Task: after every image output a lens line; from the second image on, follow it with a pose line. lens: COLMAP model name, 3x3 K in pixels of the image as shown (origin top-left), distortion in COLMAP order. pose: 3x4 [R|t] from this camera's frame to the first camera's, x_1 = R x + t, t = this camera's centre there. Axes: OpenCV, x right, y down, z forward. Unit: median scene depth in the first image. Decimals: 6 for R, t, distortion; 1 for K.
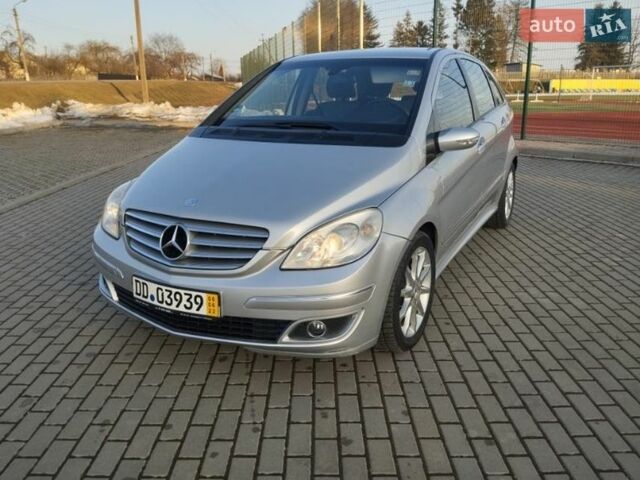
lens RADIAL K [[524.3, 0, 314.5], [0, 524.3, 242.3], [0, 0, 1]] dist [0.014365, -0.024276]
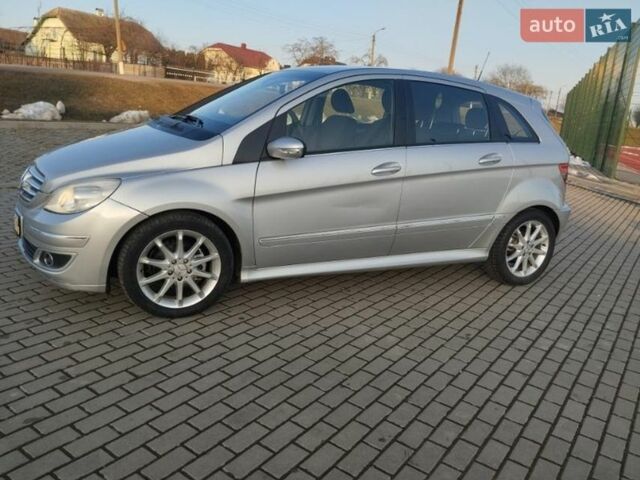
lens RADIAL K [[524.3, 0, 316.2], [0, 524.3, 235.5], [0, 0, 1]] dist [0.014365, -0.024276]
pose [[0.820021, 0.228404, -0.524783, 0.777284], [-0.260489, 0.965388, 0.013132, -0.049466], [0.509618, 0.125931, 0.851135, 0.148188]]
